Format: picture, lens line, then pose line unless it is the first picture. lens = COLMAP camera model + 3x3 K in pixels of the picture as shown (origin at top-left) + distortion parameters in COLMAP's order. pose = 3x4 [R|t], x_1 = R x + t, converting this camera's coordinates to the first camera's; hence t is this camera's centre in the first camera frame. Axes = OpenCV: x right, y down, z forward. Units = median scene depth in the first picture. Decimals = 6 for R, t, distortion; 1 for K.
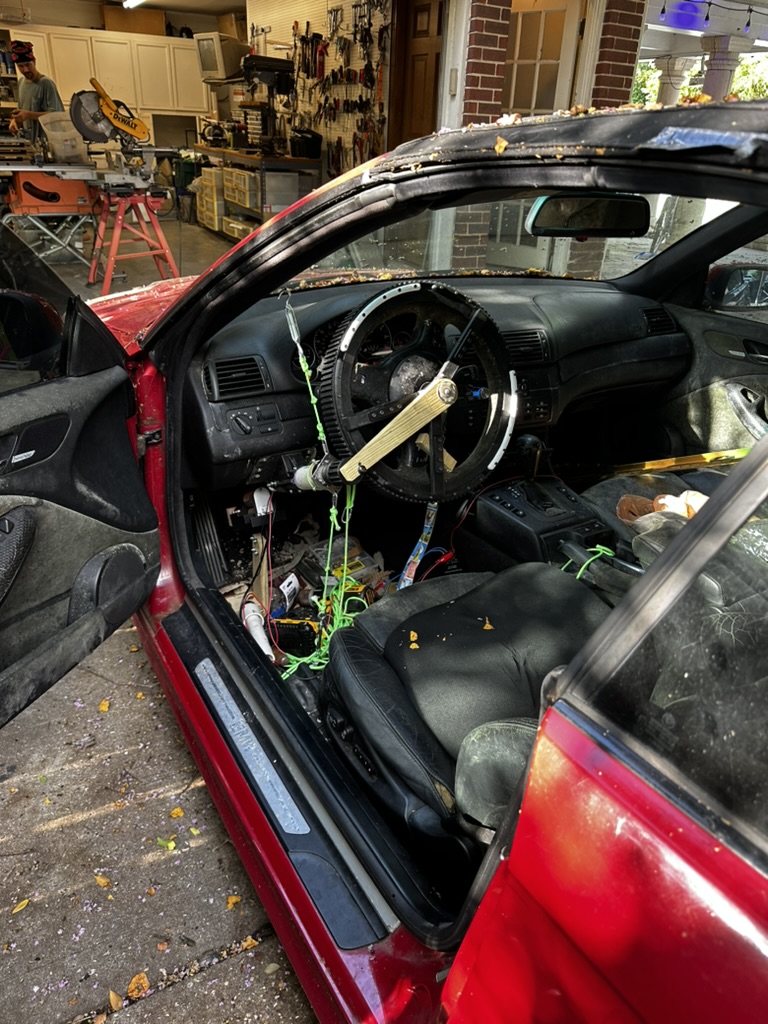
lens RADIAL K [[743.2, 0, 383.8], [0, 743.2, 526.0], [0, 0, 1]] dist [0.000850, -0.002384]
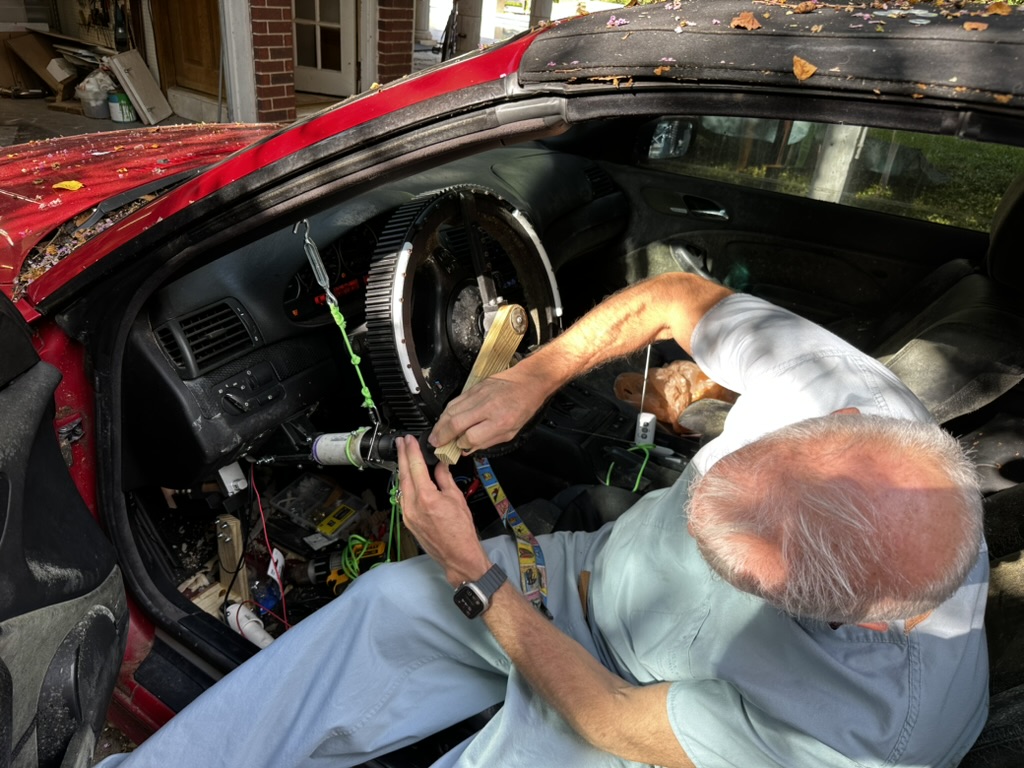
lens RADIAL K [[743.5, 0, 505.3], [0, 743.5, 390.2], [0, 0, 1]] dist [-0.000193, -0.009622]
pose [[0.890829, -0.192377, 0.411600, -0.199816], [0.165671, 0.981099, 0.099991, -0.139287], [-0.423057, -0.020885, 0.905863, 0.195857]]
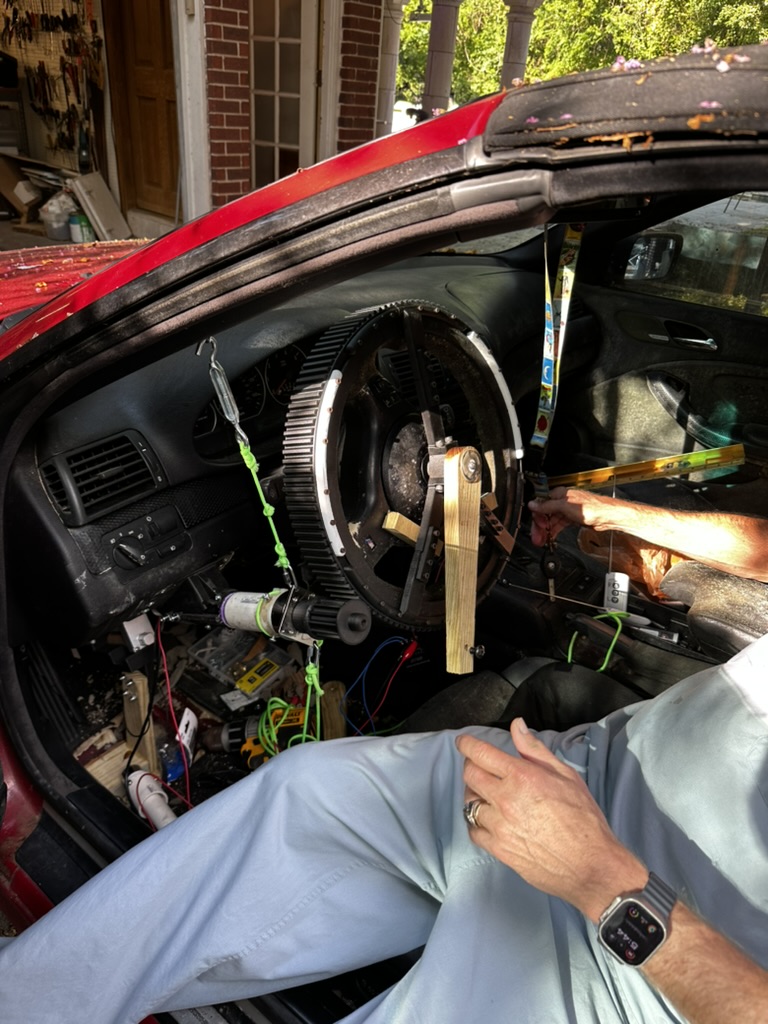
lens RADIAL K [[743.5, 0, 384.0], [0, 743.5, 512.0], [0, 0, 1]] dist [-0.000193, -0.009622]
pose [[0.931958, -0.156700, 0.326955, -0.151639], [0.137948, 0.987209, 0.079930, -0.150214], [-0.335298, -0.029389, 0.941654, 0.291213]]
